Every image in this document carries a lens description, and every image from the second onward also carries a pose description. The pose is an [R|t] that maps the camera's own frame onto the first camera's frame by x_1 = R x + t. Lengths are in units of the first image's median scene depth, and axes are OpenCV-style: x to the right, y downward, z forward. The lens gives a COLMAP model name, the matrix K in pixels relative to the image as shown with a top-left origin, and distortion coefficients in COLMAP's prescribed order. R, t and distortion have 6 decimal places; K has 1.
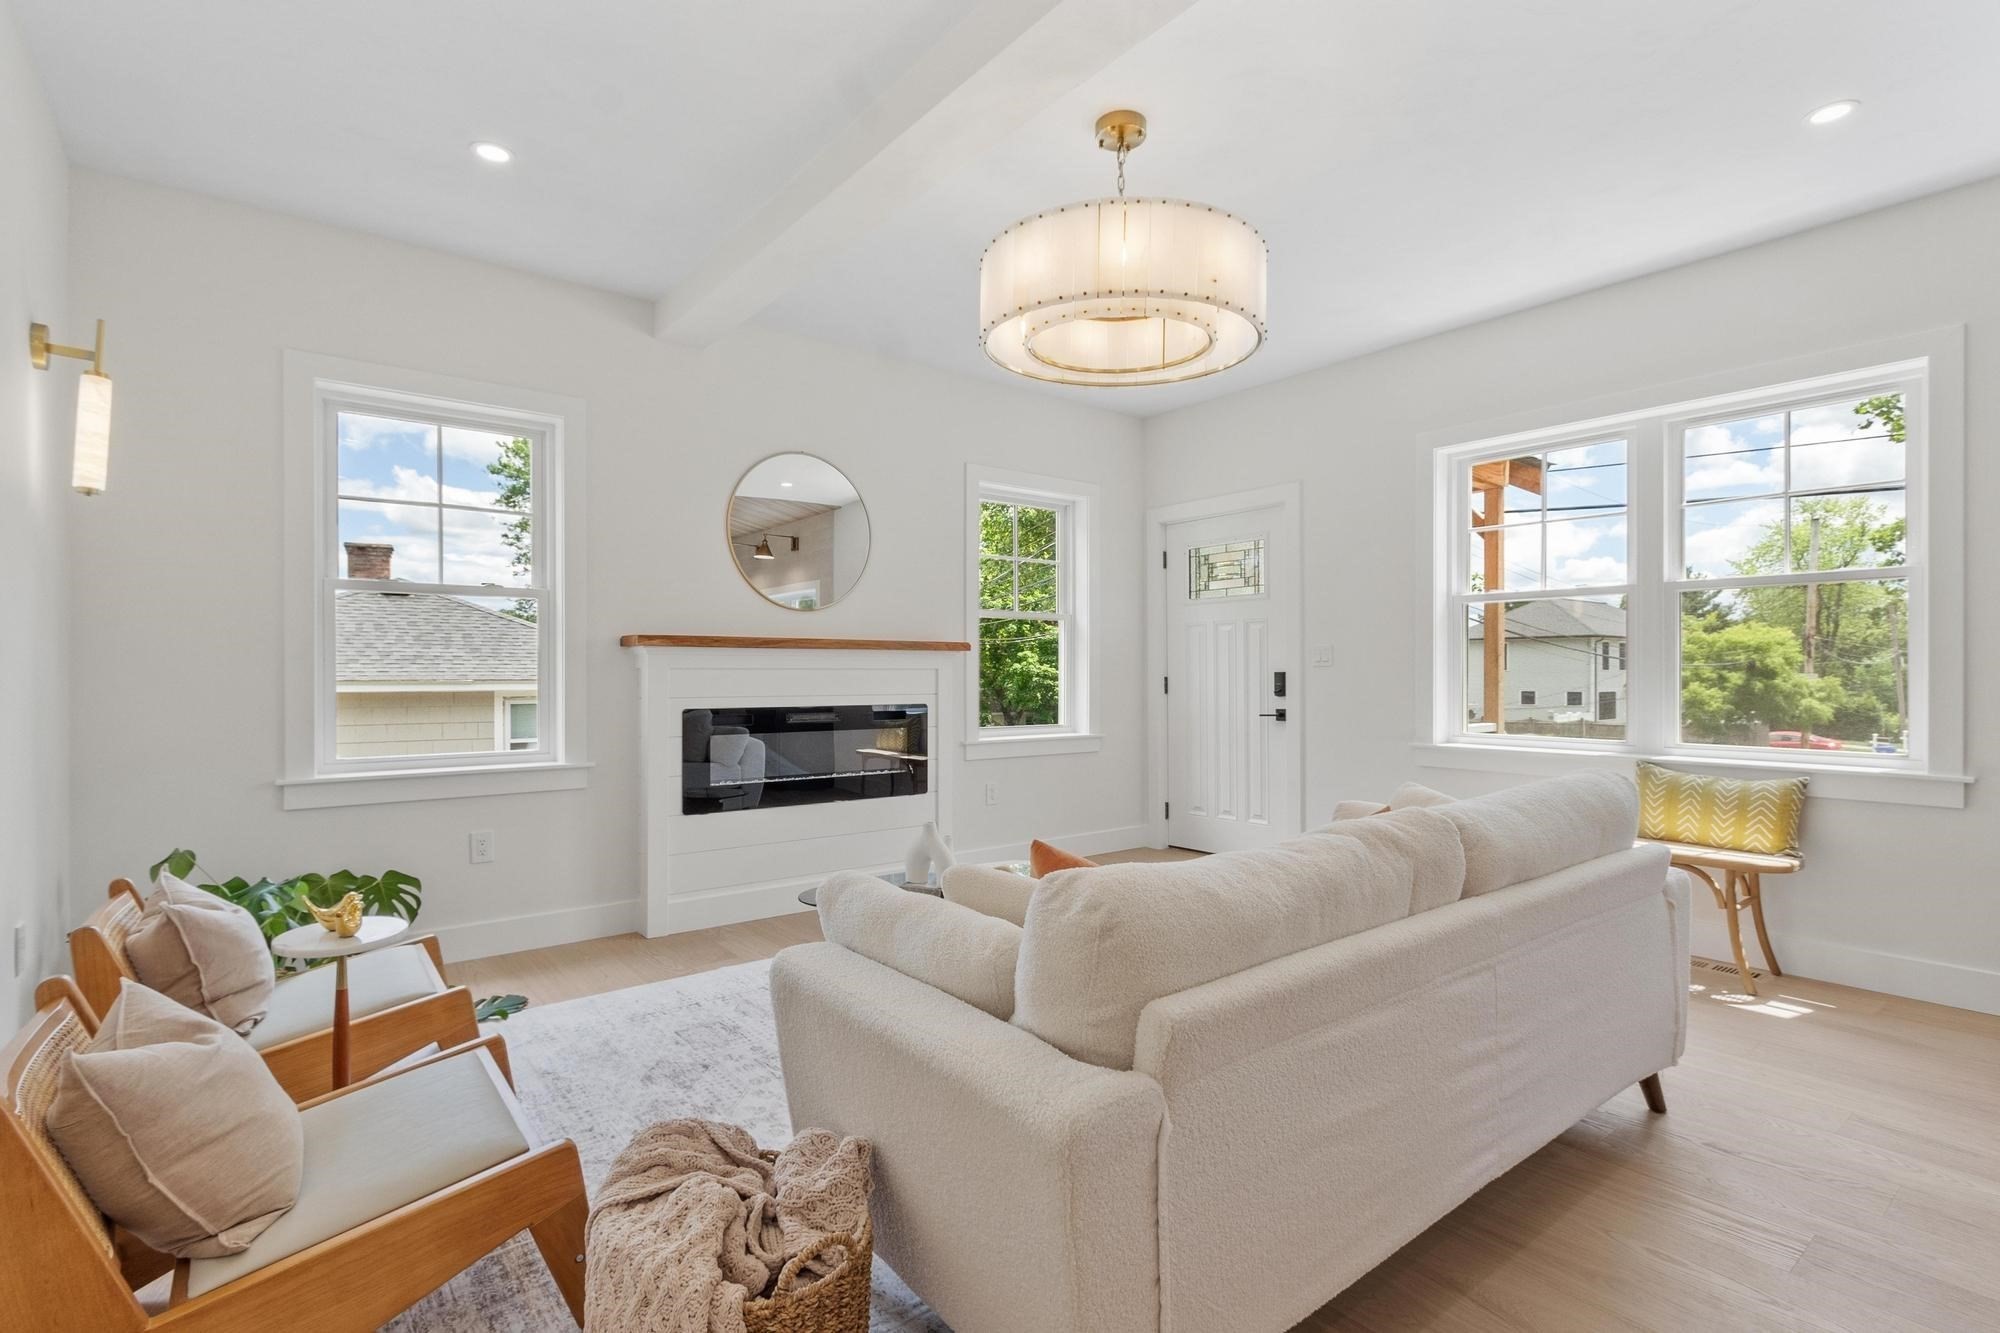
lens RADIAL K [[942.0, 0, 1000.0], [0, 942.0, 666.5], [0, 0, 1]] dist [-0.001944, -0.000217]
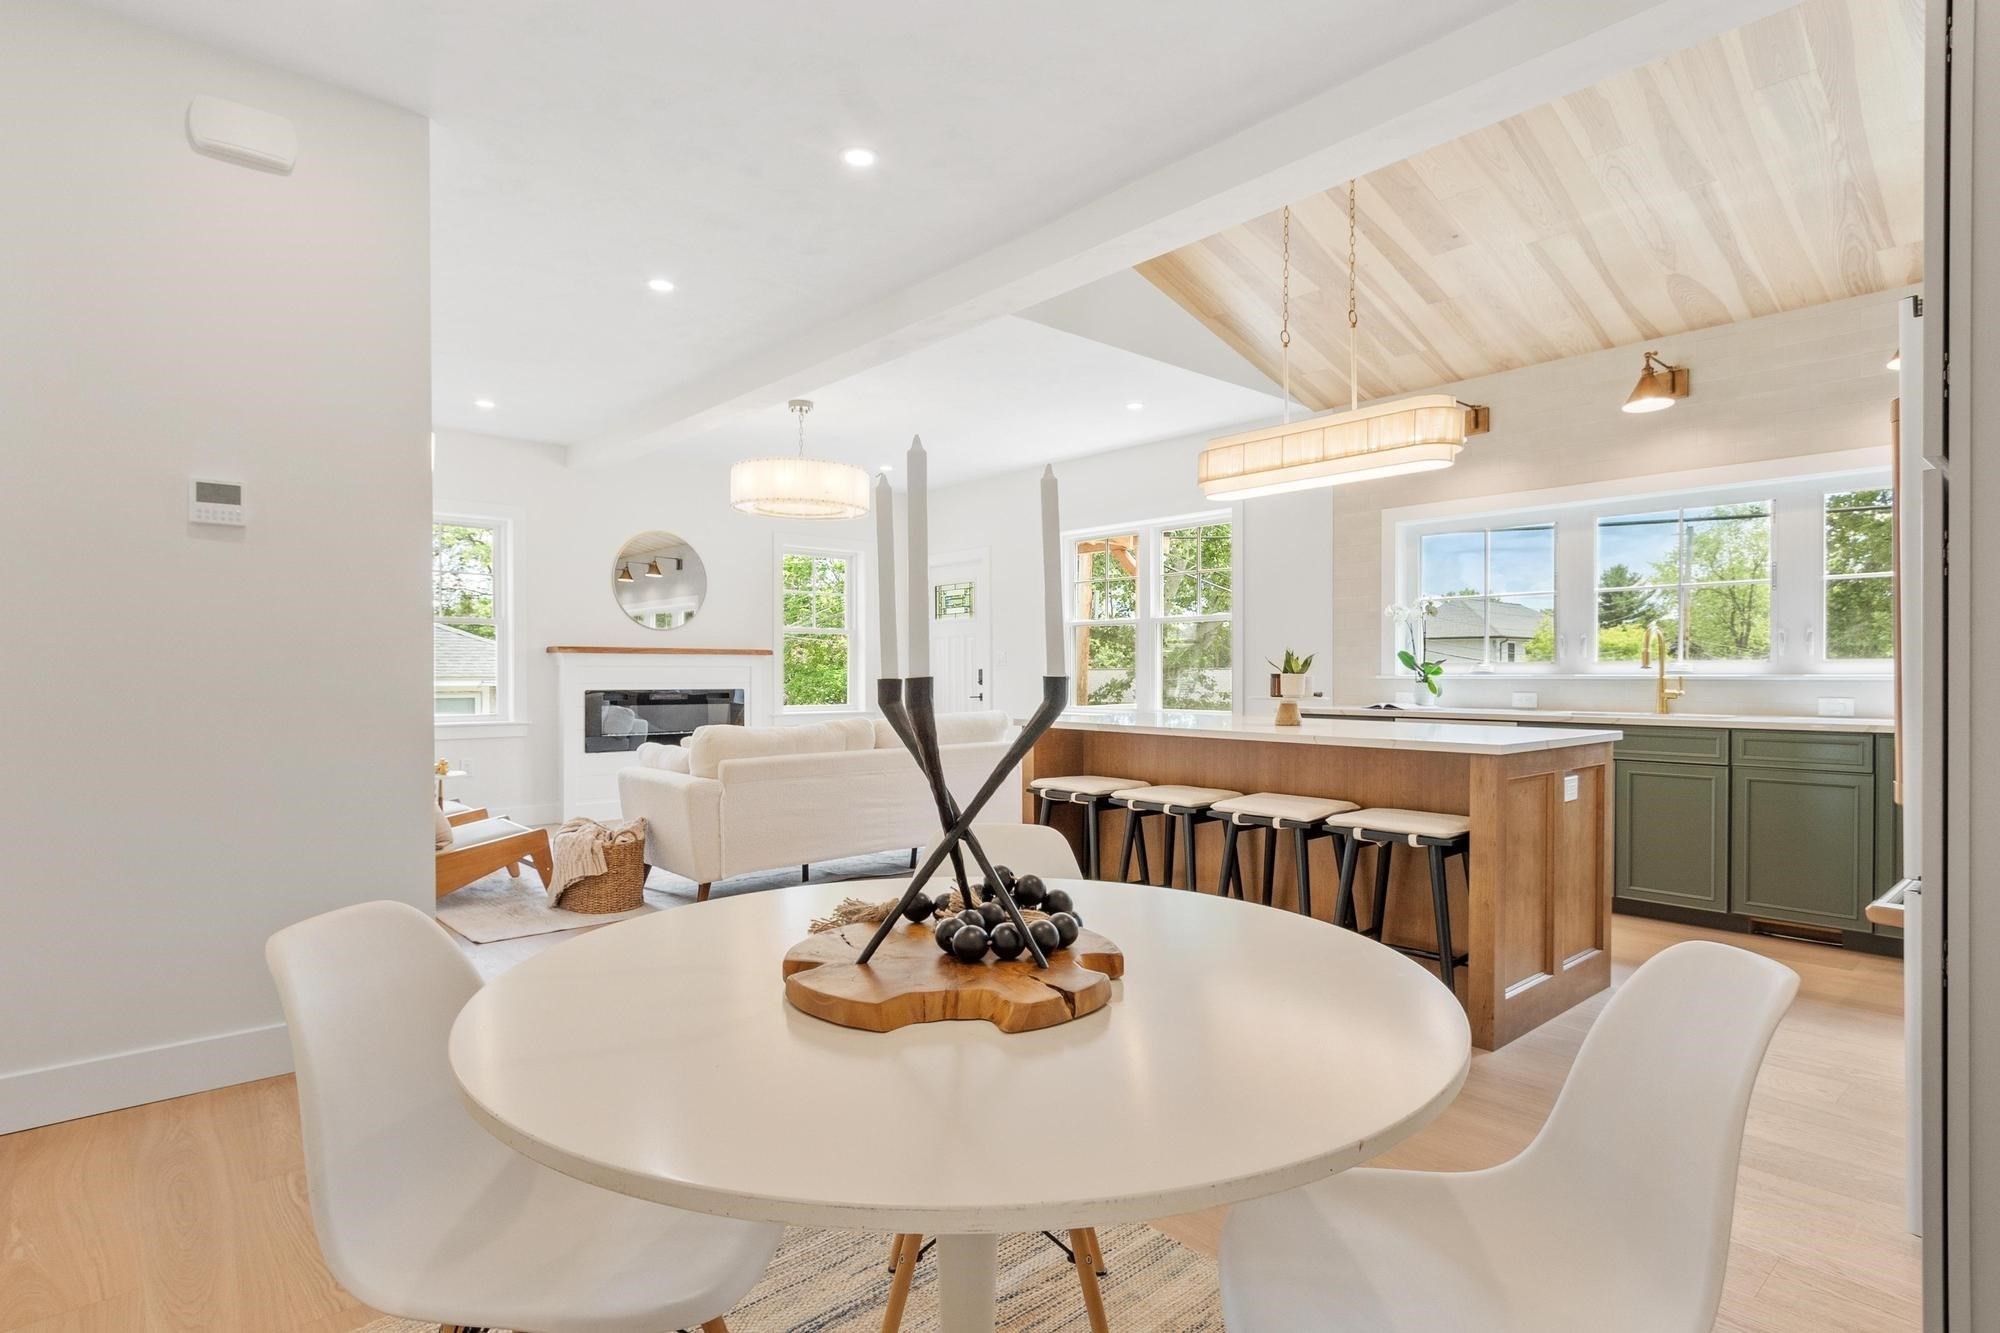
lens RADIAL K [[1027.4, 0, 1000.0], [0, 1027.4, 666.5], [0, 0, 1]] dist [-0.000169, 0.000003]
pose [[0.998256, 0.001790, 0.059005, 0.259645], [-0.001819, 0.999998, 0.000438, 0.000990], [-0.059004, -0.000545, 0.998258, -0.770237]]
